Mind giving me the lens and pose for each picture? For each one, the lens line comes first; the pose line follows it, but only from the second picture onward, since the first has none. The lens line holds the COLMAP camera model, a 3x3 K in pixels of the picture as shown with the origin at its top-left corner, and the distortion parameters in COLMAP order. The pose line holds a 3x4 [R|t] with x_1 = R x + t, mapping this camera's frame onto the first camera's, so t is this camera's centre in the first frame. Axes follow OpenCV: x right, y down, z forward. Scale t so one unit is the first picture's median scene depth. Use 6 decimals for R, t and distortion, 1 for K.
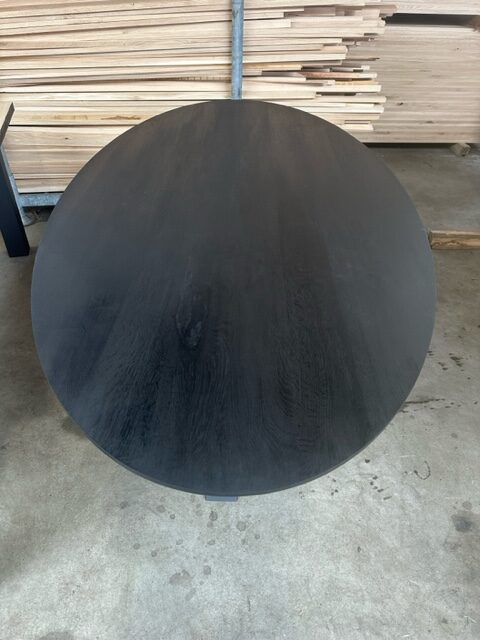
lens RADIAL K [[458.2, 0, 243.3], [0, 458.2, 319.6], [0, 0, 1]] dist [0.019785, -0.032623]
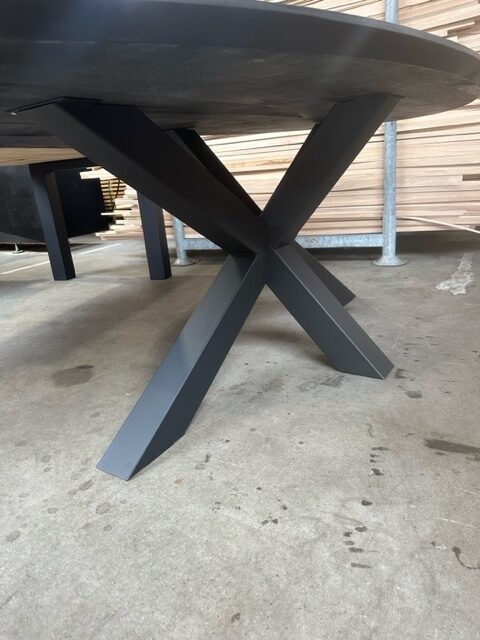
lens RADIAL K [[458.2, 0, 238.9], [0, 458.2, 317.6], [0, 0, 1]] dist [0.019785, -0.032623]
pose [[0.834843, 0.073047, -0.545620, 0.452762], [-0.252026, 0.931899, -0.260859, 0.306377], [0.489408, 0.355287, 0.796399, 0.469576]]
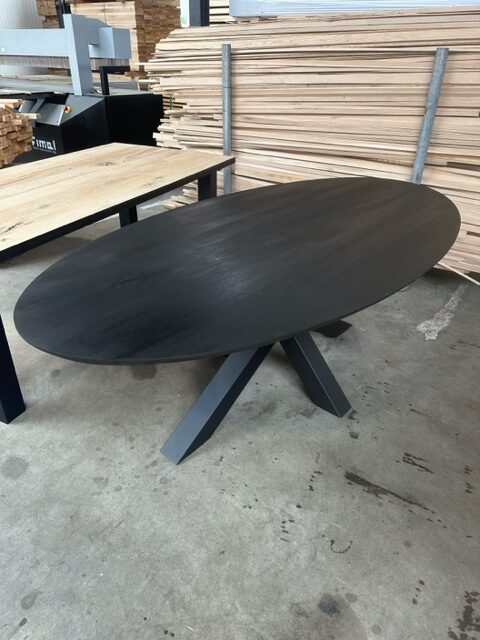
lens RADIAL K [[458.2, 0, 239.1], [0, 458.2, 313.3], [0, 0, 1]] dist [0.019785, -0.032623]
pose [[0.763994, 0.310571, -0.565561, 0.655797], [-0.406343, 0.912467, -0.047843, 0.025296], [0.501198, 0.266363, 0.823317, -0.007063]]
